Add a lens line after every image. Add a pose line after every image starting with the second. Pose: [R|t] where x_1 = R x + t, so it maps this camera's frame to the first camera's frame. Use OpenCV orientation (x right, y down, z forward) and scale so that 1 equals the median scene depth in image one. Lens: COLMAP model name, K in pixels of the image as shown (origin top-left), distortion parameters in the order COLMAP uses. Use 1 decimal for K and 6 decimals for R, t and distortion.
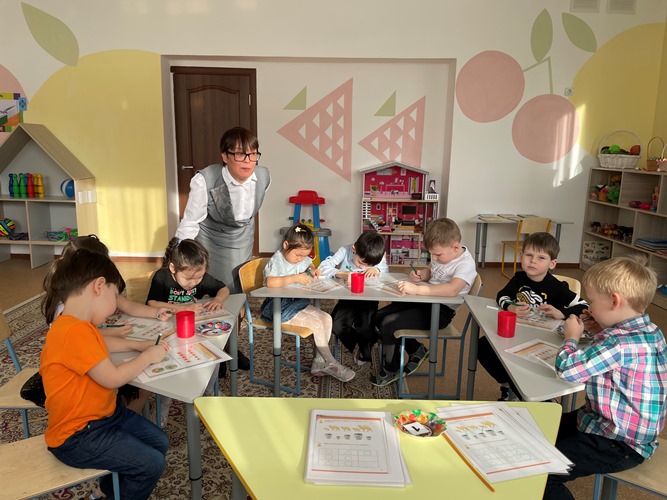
lens RADIAL K [[508.6, 0, 331.4], [0, 508.6, 249.0], [0, 0, 1]] dist [0.058755, -0.083145]
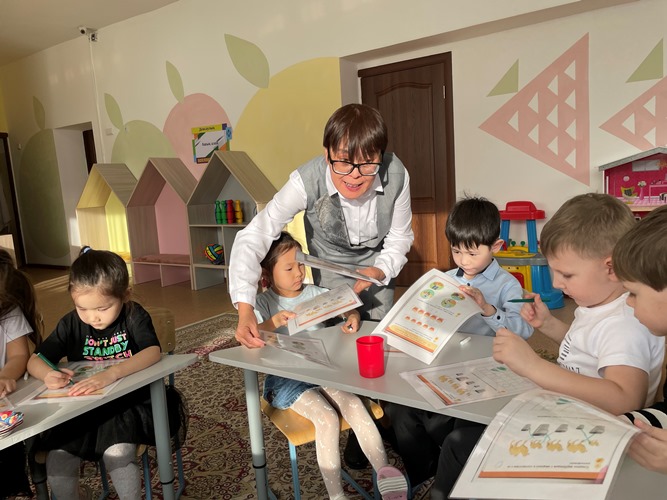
lens RADIAL K [[508.6, 0, 334.2], [0, 508.6, 247.9], [0, 0, 1]] dist [0.058755, -0.083145]
pose [[0.835528, -0.005605, -0.549419, 0.140147], [-0.026976, 0.998324, -0.051209, -0.005247], [0.548785, 0.057608, 0.833976, 0.272051]]
